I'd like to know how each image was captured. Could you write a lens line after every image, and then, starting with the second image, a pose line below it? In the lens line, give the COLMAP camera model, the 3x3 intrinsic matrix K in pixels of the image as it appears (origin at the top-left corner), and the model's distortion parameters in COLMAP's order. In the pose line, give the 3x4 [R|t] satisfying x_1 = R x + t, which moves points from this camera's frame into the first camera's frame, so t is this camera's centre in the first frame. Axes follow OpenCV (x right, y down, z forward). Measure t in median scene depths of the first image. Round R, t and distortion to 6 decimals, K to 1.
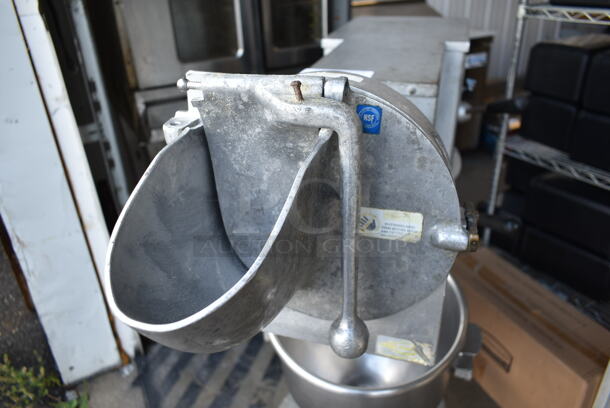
lens RADIAL K [[471.4, 0, 305.0], [0, 471.4, 204.0], [0, 0, 1]] dist [-0.026011, 0.009919]
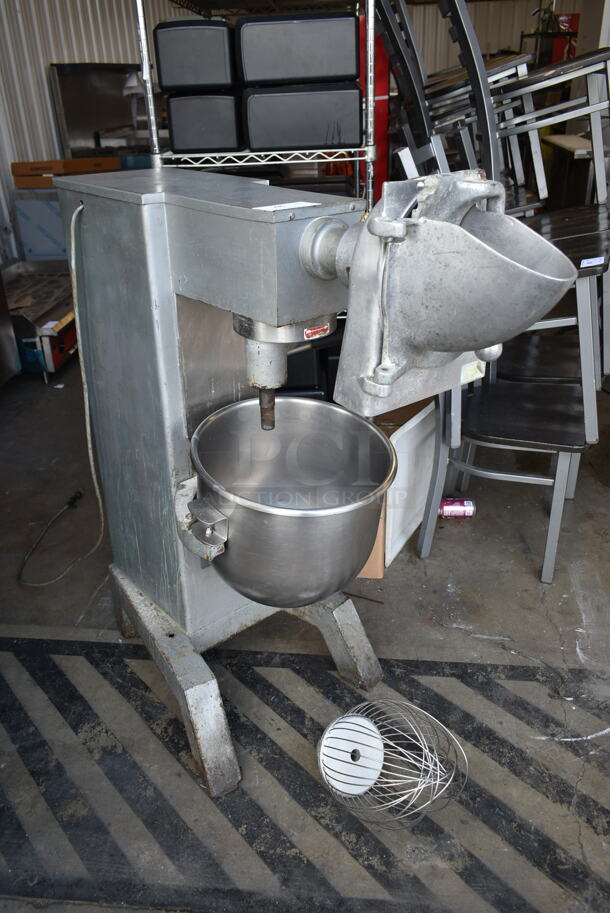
lens RADIAL K [[754.0, 0, 305.0], [0, 754.0, 456.5], [0, 0, 1]] dist [-0.010618, 0.006887]
pose [[0.530718, -0.361111, 0.766771, -2.345734], [0.400391, 0.904198, 0.148703, -0.012147], [-0.747011, 0.228089, 0.624460, 0.062593]]
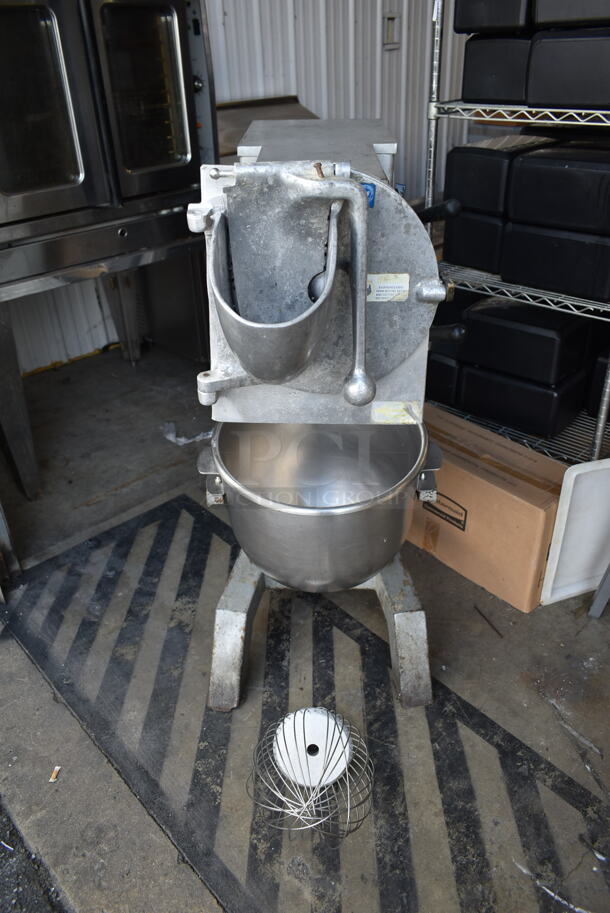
lens RADIAL K [[705.5, 0, 305.0], [0, 705.5, 456.5], [0, 0, 1]] dist [-0.026011, 0.009919]
pose [[0.963348, -0.136136, 0.231146, -0.490669], [0.122645, 0.989848, 0.071833, 0.318732], [-0.238579, -0.040852, 0.970264, -0.727668]]
